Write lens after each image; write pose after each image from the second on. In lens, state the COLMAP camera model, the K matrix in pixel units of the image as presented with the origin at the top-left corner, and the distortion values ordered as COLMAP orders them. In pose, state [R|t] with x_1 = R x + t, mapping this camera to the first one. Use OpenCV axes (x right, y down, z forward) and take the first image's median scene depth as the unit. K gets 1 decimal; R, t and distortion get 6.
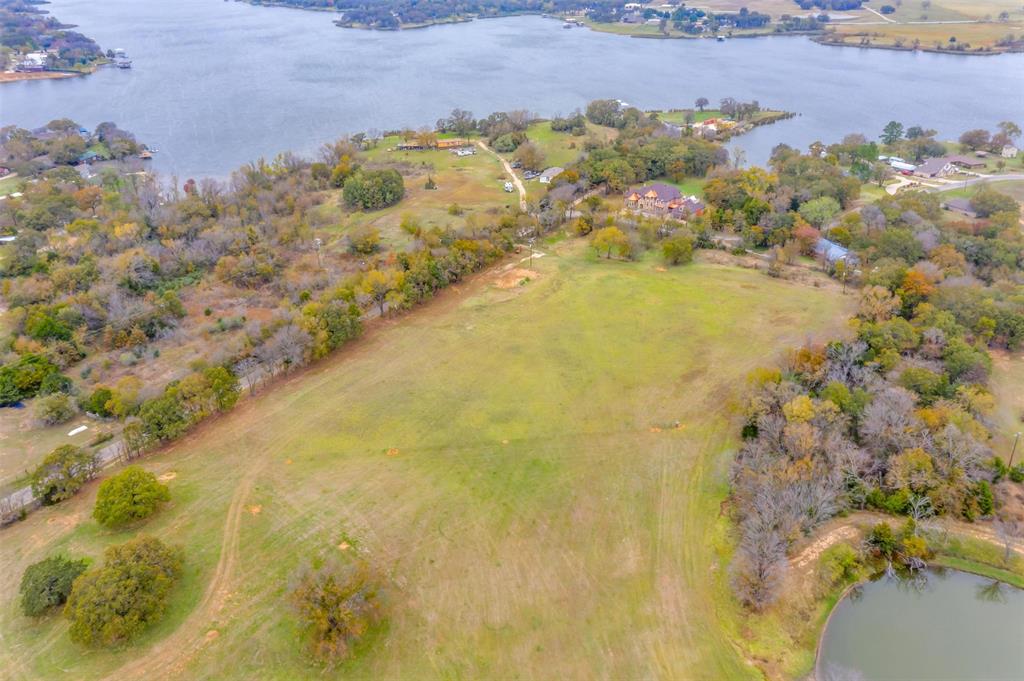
lens RADIAL K [[814.5, 0, 512.2], [0, 814.5, 342.4], [0, 0, 1]] dist [0.006094, 0.008376]
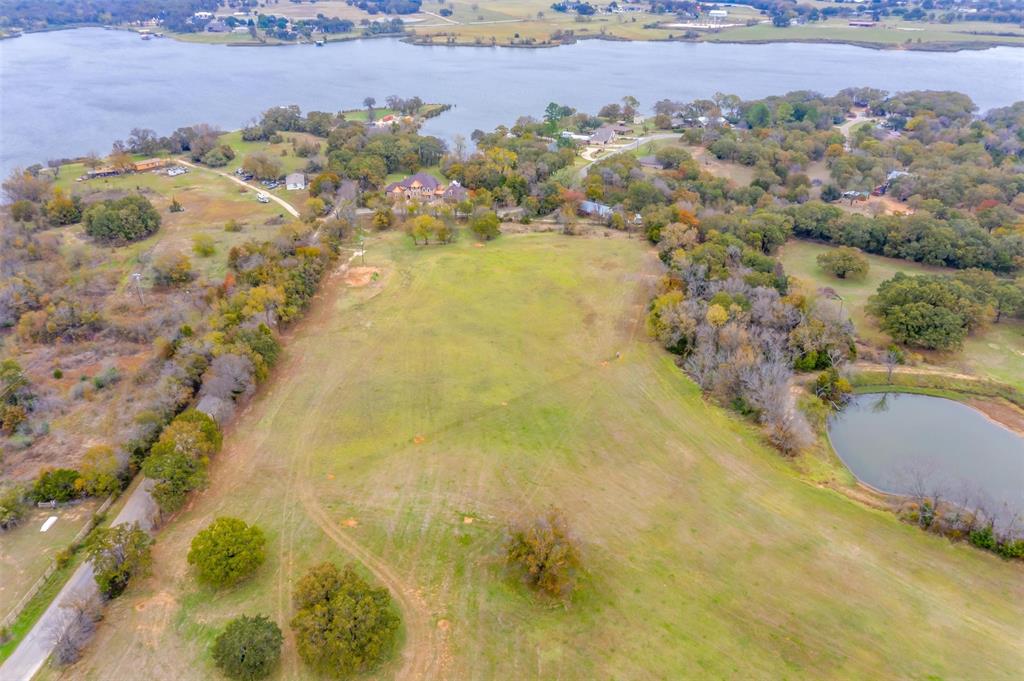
lens RADIAL K [[808.4, 0, 516.0], [0, 808.4, 338.4], [0, 0, 1]] dist [0.003740, 0.010024]
pose [[0.857283, -0.215847, 0.467415, -0.304241], [0.220361, 0.974344, 0.045778, -0.005944], [-0.465304, 0.063755, 0.882852, 0.021120]]
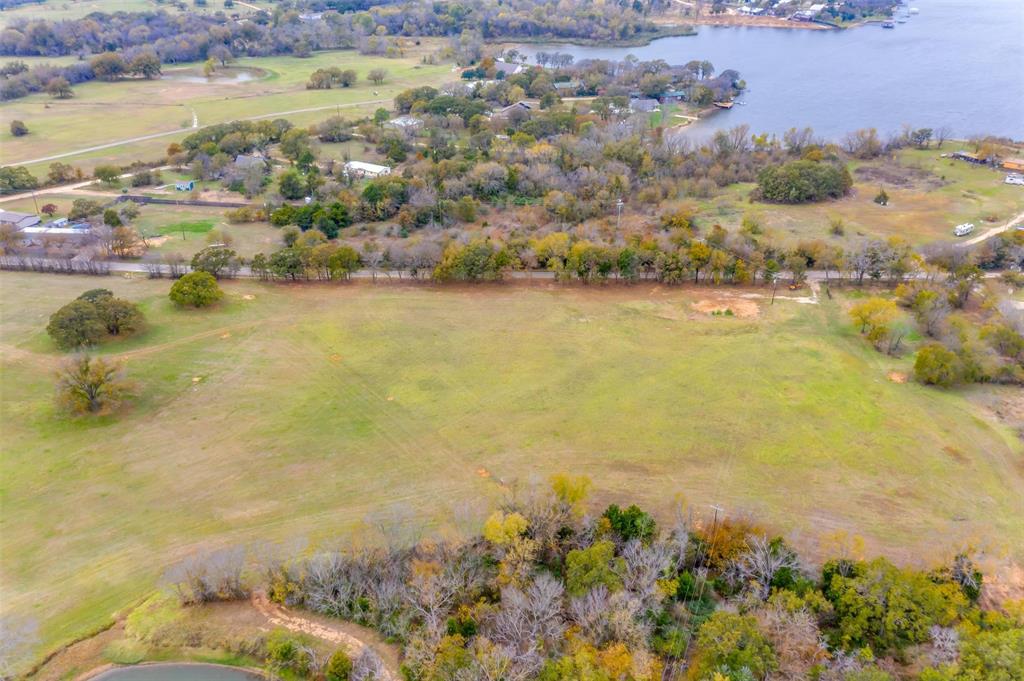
lens RADIAL K [[814.5, 0, 512.2], [0, 814.5, 342.4], [0, 0, 1]] dist [0.006094, 0.008376]
pose [[0.510333, 0.413774, -0.753891, 0.513266], [-0.379536, 0.895015, 0.234310, -0.151220], [0.771695, 0.166552, 0.613797, 0.302096]]
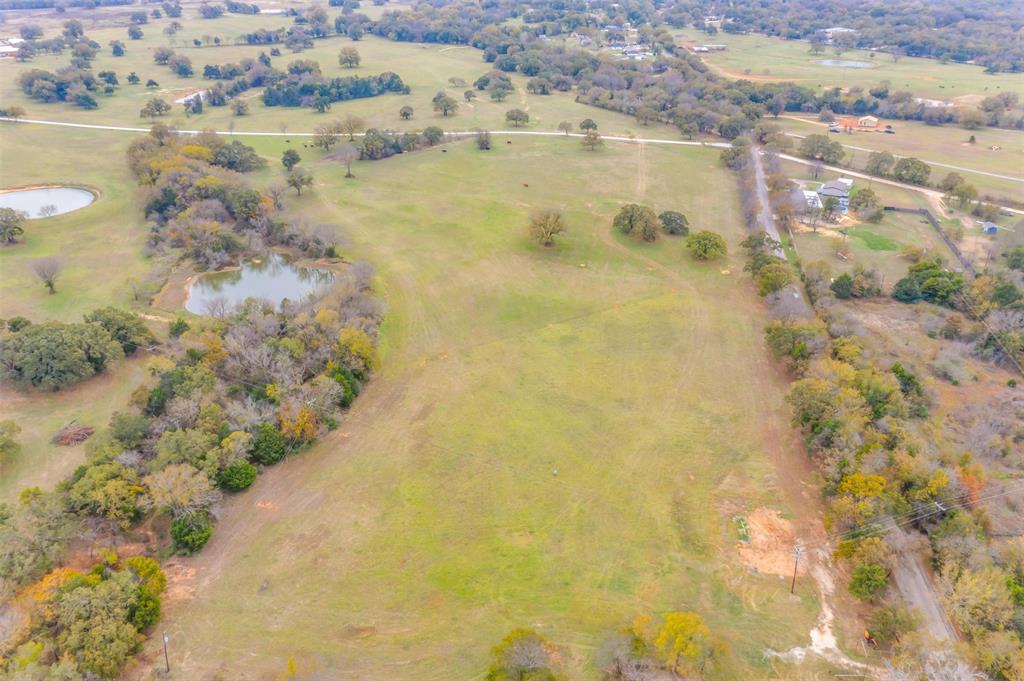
lens RADIAL K [[826.1, 0, 511.4], [0, 826.1, 340.2], [0, 0, 1]] dist [0.002864, 0.010926]
pose [[-0.922489, 0.181873, -0.340494, 0.315869], [-0.154886, 0.633553, 0.758037, -0.535241], [0.353587, 0.752019, -0.556276, 1.088972]]
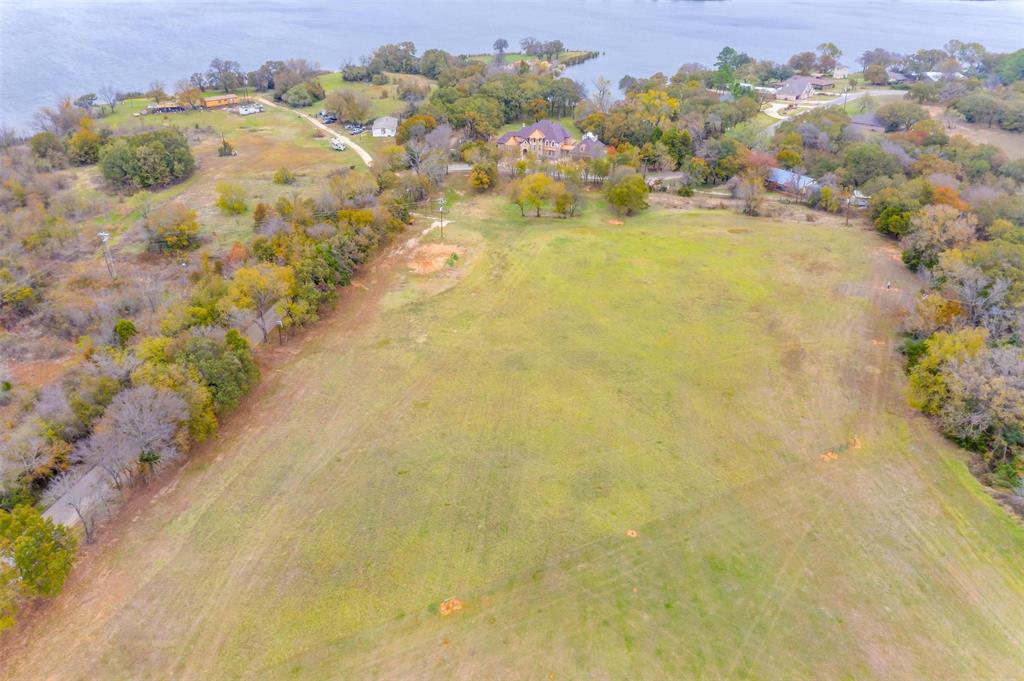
lens RADIAL K [[818.3, 0, 515.7], [0, 818.3, 341.3], [0, 0, 1]] dist [0.001809, 0.007270]
pose [[0.936480, -0.152791, 0.315691, -0.151138], [0.146802, 0.988239, 0.042818, -0.027156], [-0.318521, 0.006246, 0.947895, 0.312931]]
